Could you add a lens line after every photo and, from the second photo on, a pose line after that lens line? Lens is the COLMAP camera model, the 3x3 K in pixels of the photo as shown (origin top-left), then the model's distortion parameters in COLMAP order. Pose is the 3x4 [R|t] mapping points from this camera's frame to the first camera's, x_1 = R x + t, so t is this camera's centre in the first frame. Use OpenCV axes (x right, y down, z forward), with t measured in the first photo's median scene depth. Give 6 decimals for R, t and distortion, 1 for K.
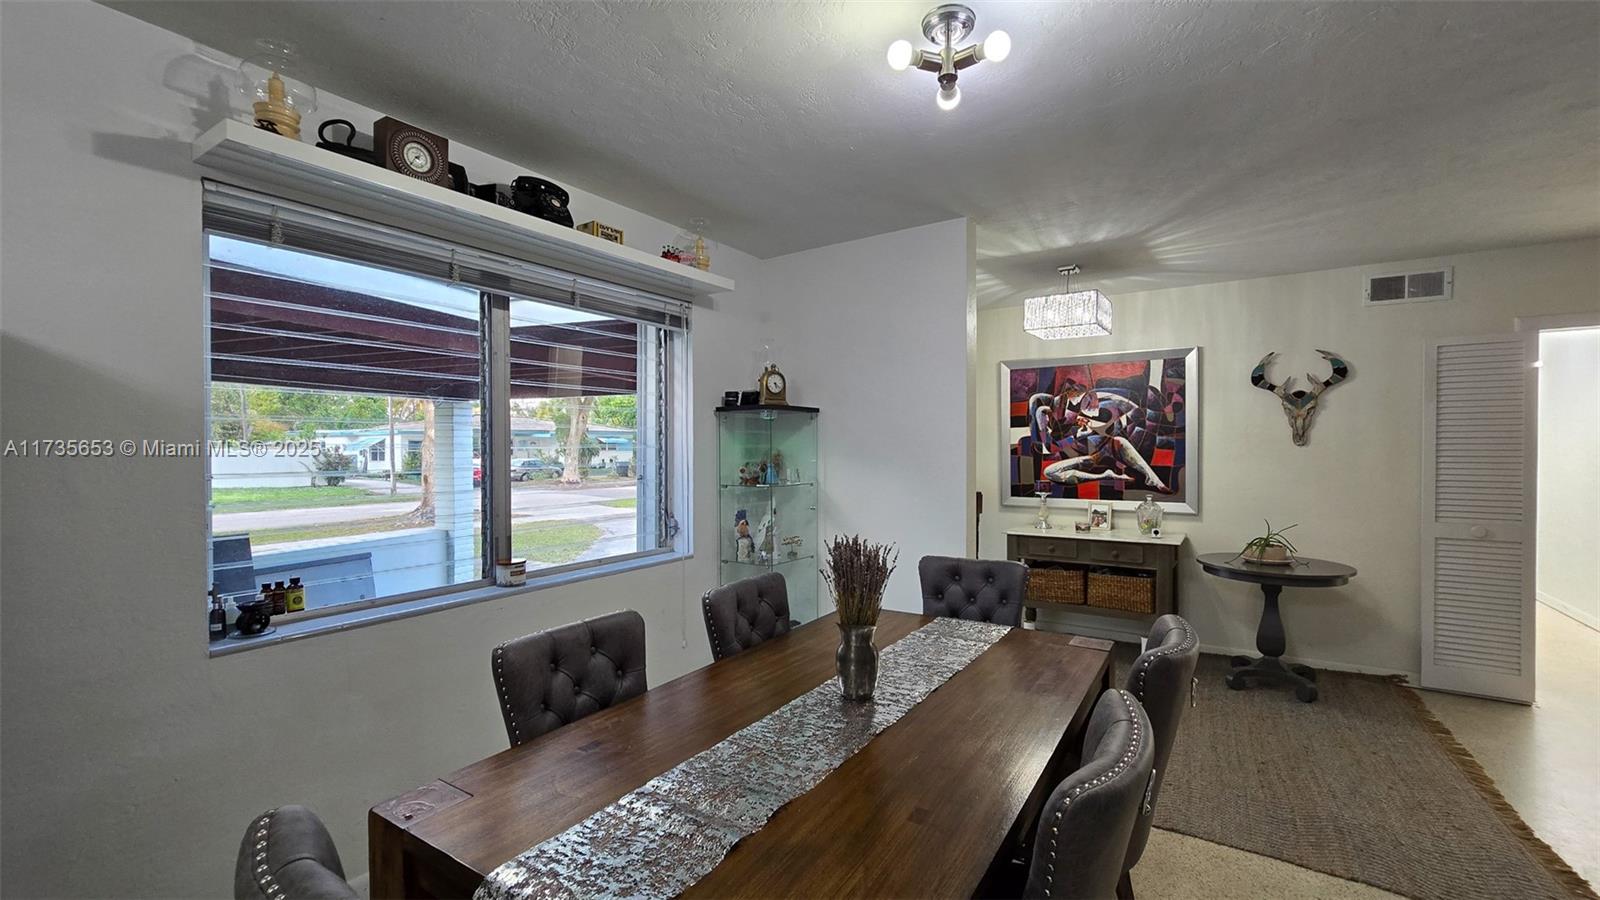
lens RADIAL K [[652.5, 0, 810.7], [0, 652.5, 451.9], [0, 0, 1]] dist [-0.003524, 0.001168]
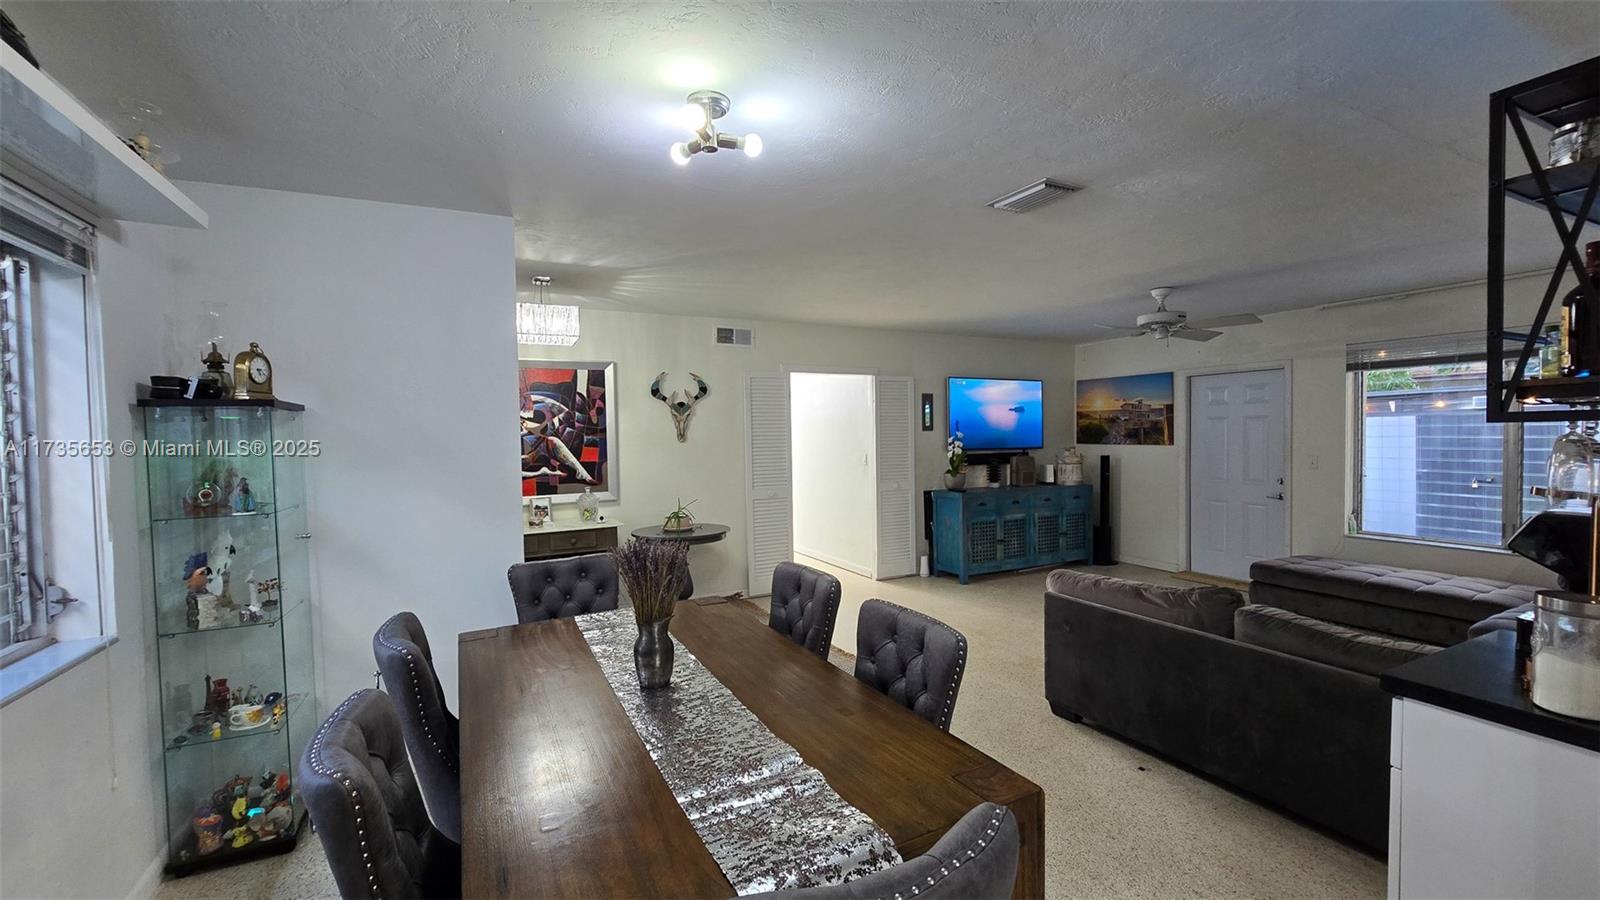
lens RADIAL K [[652.5, 0, 802.4], [0, 652.5, 451.2], [0, 0, 1]] dist [-0.003524, 0.001168]
pose [[0.498362, -0.029538, 0.866466, -0.283792], [0.023762, 0.999509, 0.020407, -0.011826], [-0.866643, 0.010419, 0.498819, 0.092962]]
